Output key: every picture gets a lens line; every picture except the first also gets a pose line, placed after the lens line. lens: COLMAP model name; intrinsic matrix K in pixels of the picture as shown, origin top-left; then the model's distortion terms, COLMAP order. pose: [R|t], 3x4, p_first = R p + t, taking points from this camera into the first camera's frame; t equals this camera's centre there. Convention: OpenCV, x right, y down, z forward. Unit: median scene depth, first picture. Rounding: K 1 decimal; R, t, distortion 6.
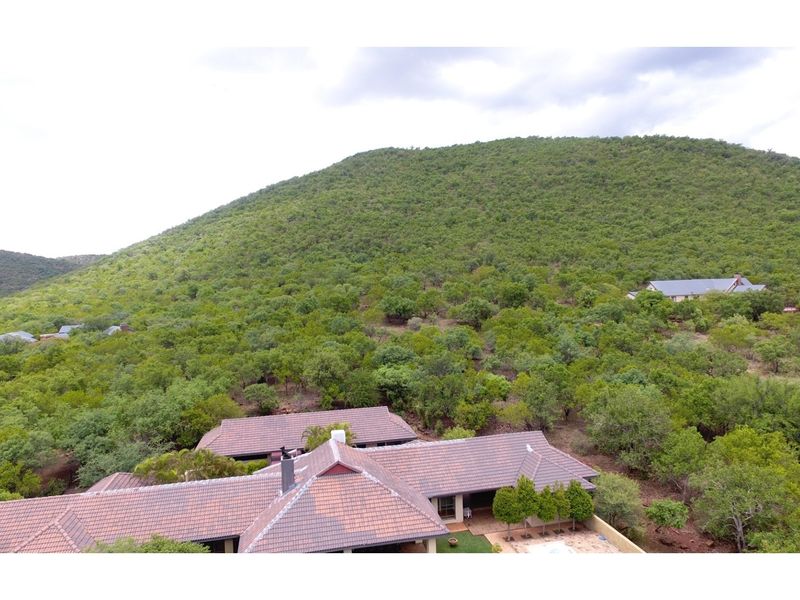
lens RADIAL K [[532.3, 0, 400.0], [0, 532.3, 300.0], [0, 0, 1]] dist [-0.005923, 0.000717]
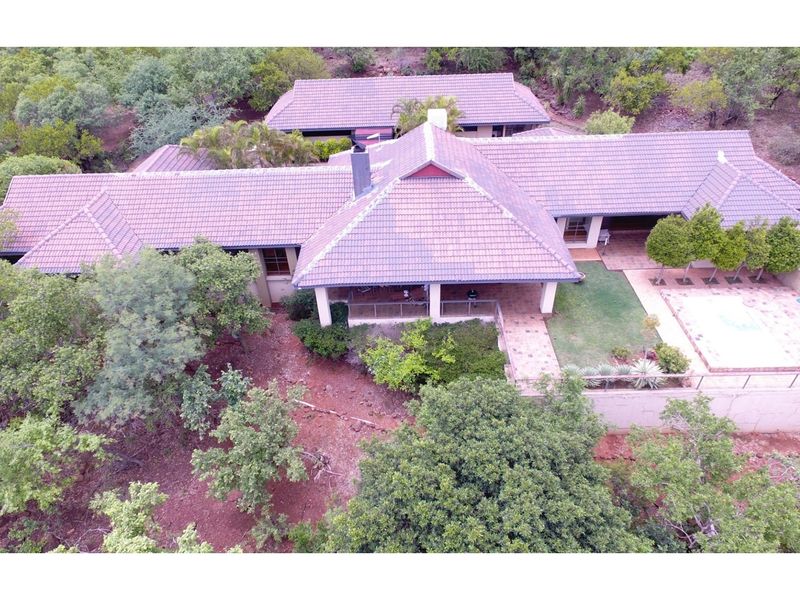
lens RADIAL K [[532.3, 0, 400.0], [0, 532.3, 300.0], [0, 0, 1]] dist [-0.005923, 0.000717]
pose [[0.975893, 0.131217, -0.174399, -0.010060], [-0.005114, 0.812609, 0.582787, 0.042443], [0.218190, -0.567845, 0.793691, 0.305367]]
